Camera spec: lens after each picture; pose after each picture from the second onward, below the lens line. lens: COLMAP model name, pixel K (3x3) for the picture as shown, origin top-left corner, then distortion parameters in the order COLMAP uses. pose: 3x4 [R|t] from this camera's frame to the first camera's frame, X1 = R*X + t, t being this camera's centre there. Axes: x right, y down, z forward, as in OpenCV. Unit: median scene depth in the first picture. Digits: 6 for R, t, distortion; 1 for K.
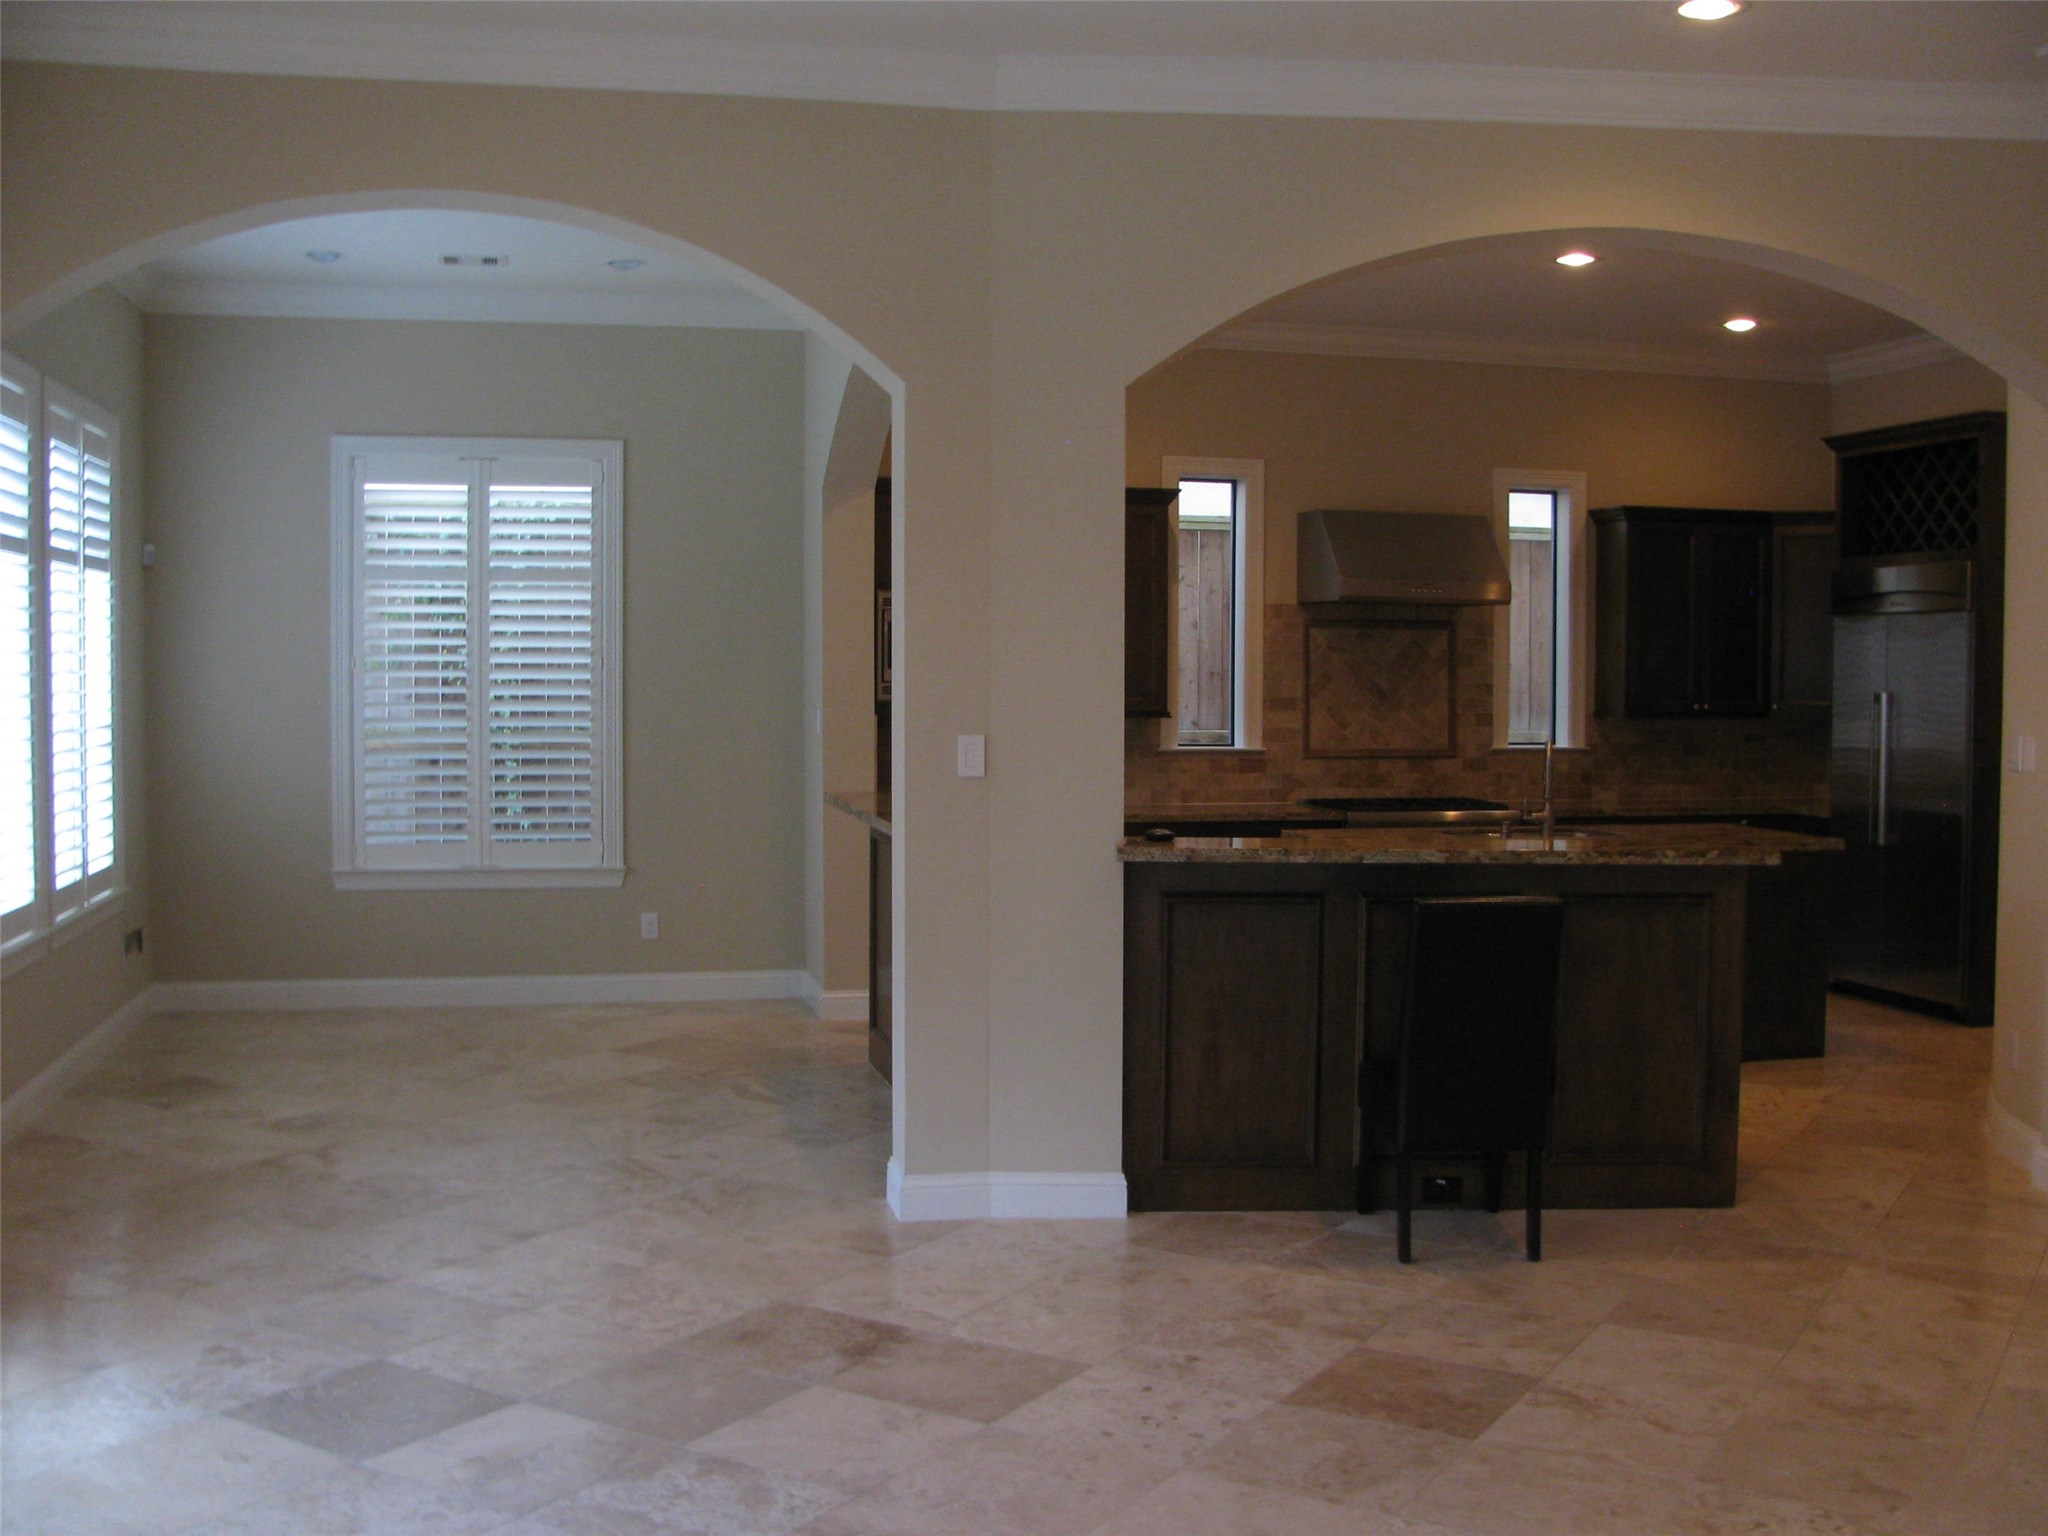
lens RADIAL K [[2141.1, 0, 1029.8], [0, 2141.1, 744.6], [0, 0, 1]] dist [-0.207781, 0.269690]
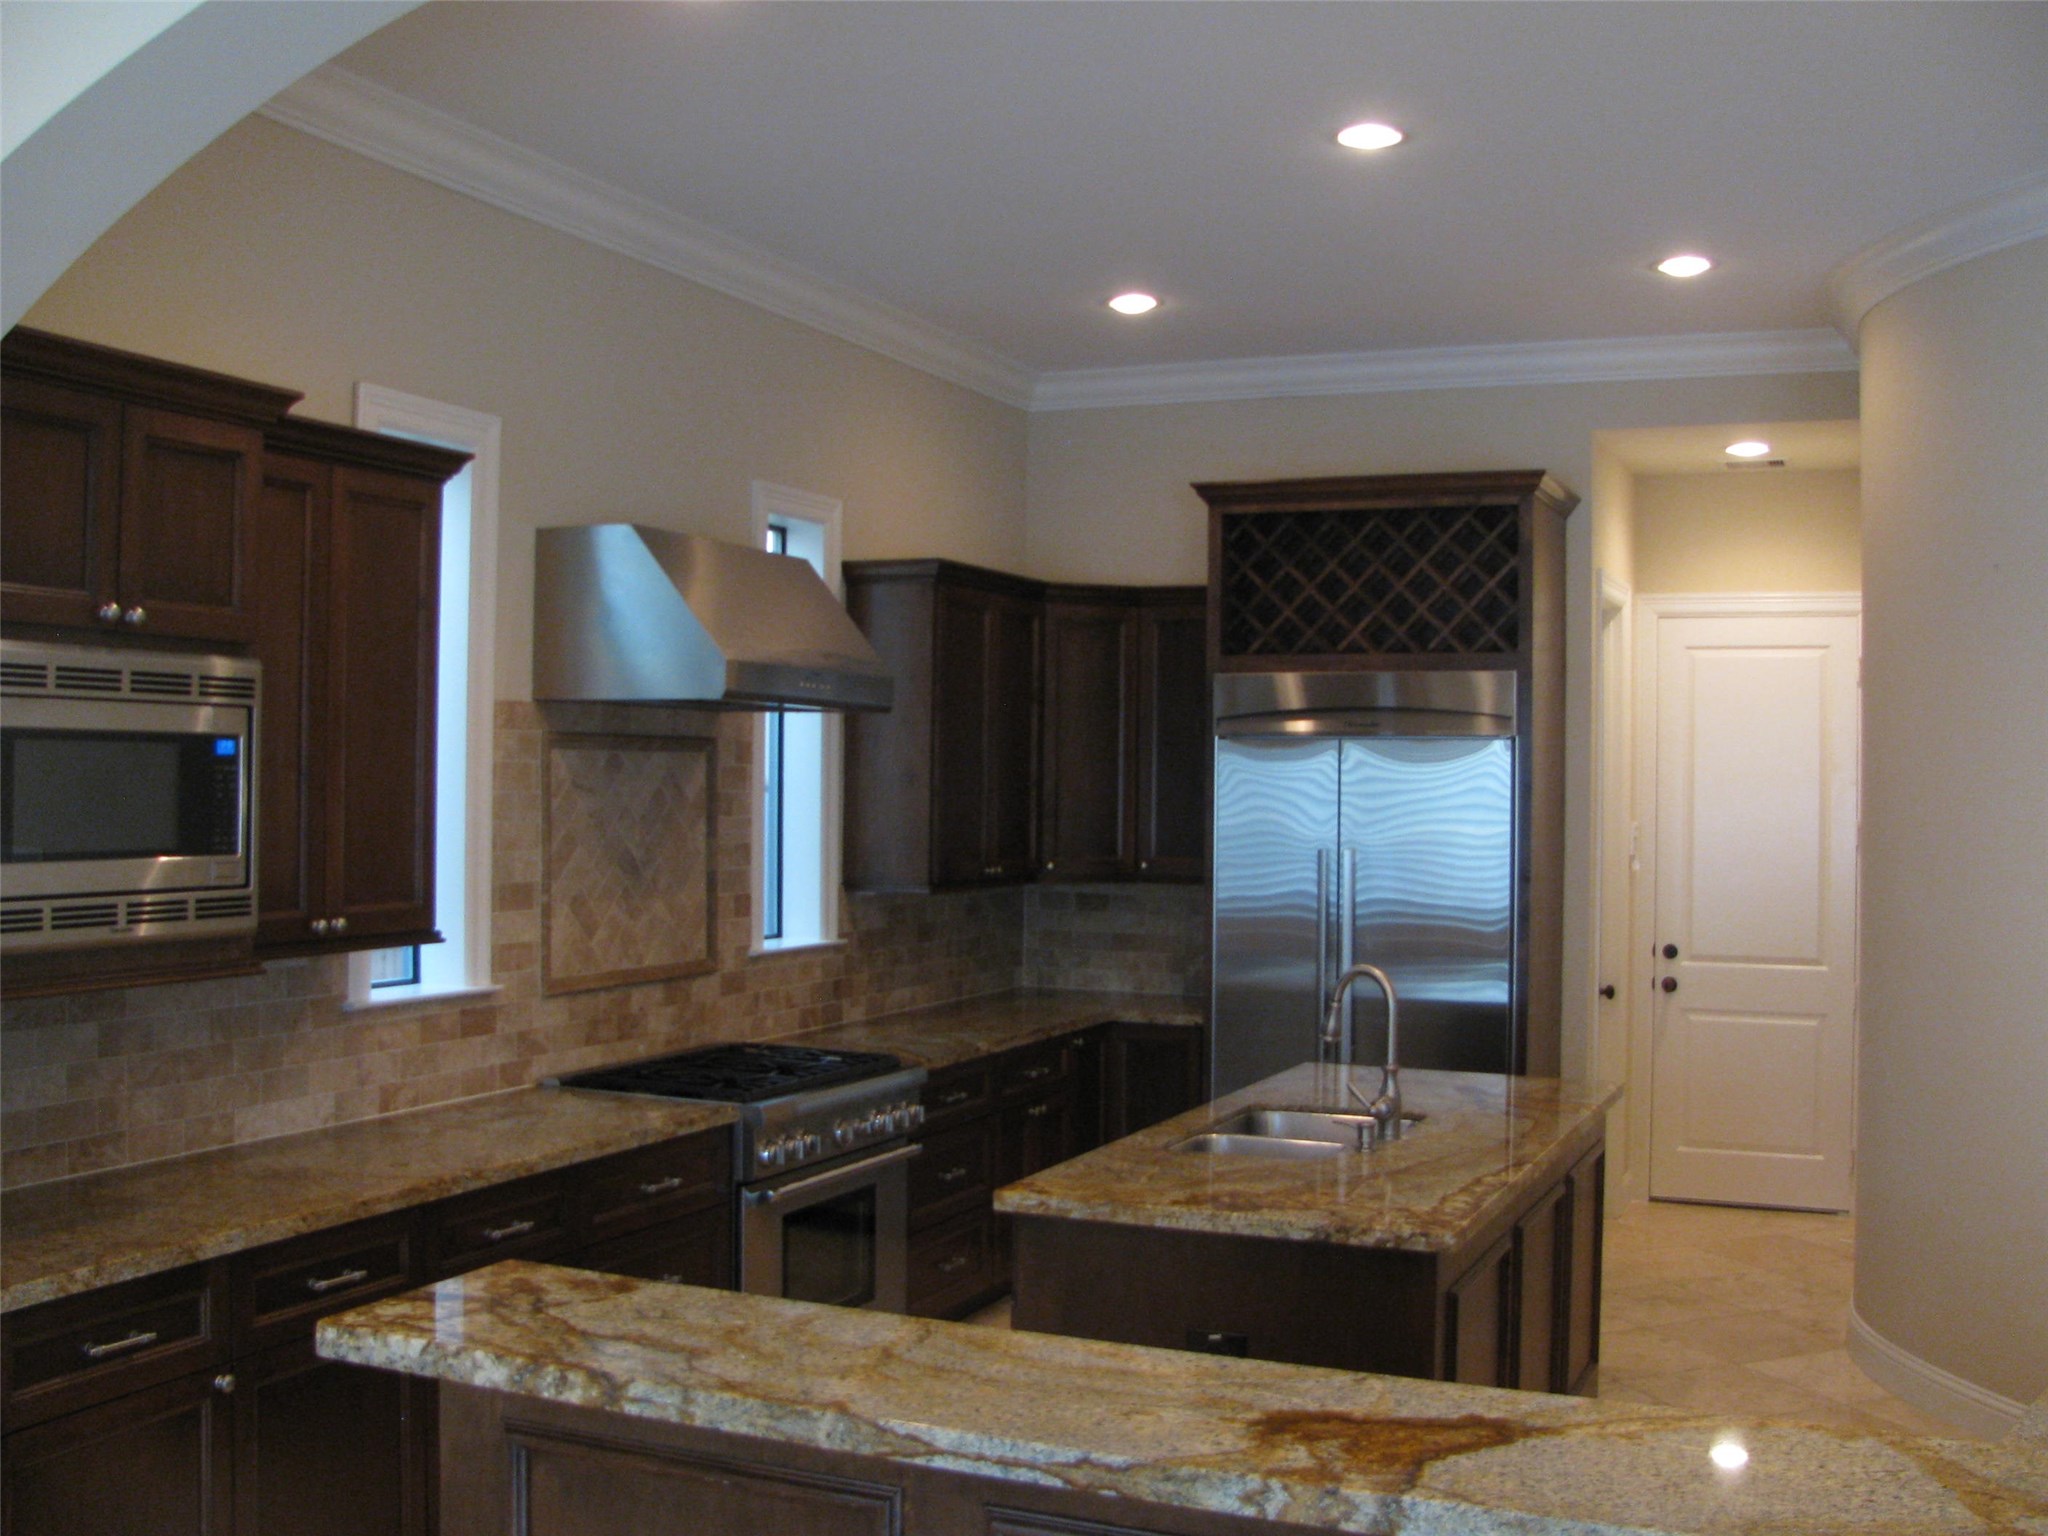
lens RADIAL K [[2141.1, 0, 1029.8], [0, 2141.1, 744.6], [0, 0, 1]] dist [-0.207781, 0.269690]
pose [[0.585960, 0.010809, 0.810268, -0.224034], [0.022233, 0.999320, -0.029409, -0.038164], [-0.810035, 0.035247, 0.585321, 0.607855]]
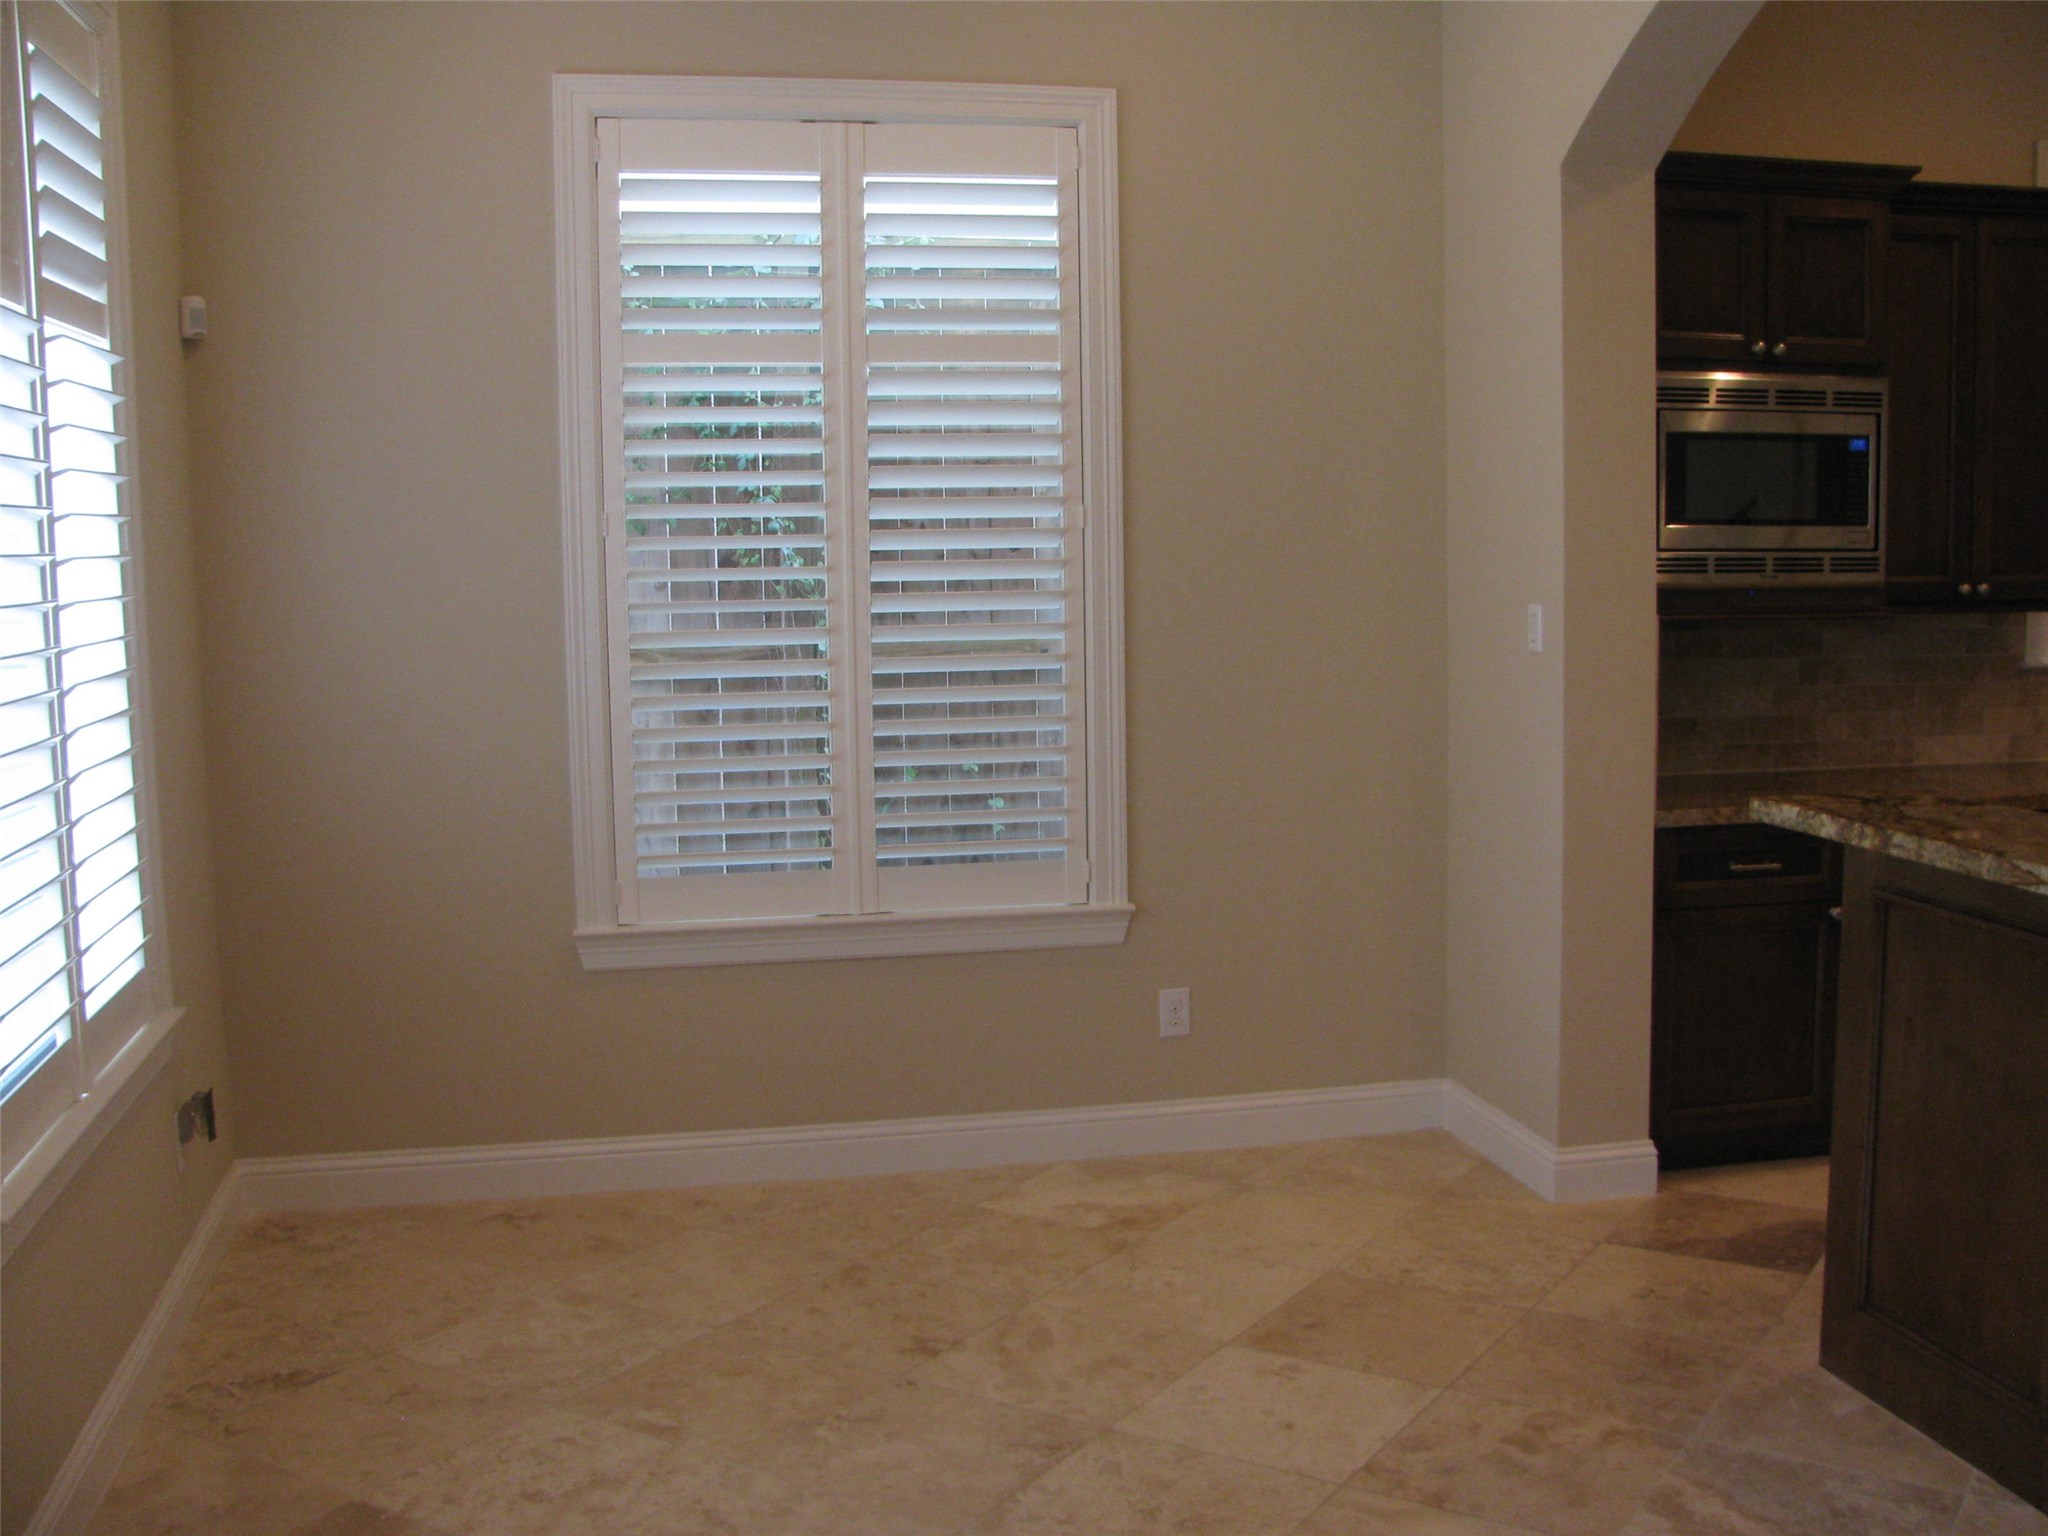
lens RADIAL K [[2141.1, 0, 1029.8], [0, 2141.1, 744.6], [0, 0, 1]] dist [-0.207781, 0.269690]
pose [[0.999740, -0.016351, 0.015903, -0.213016], [0.015199, 0.997427, 0.070054, -0.018987], [-0.017007, -0.069794, 0.997416, 0.451448]]
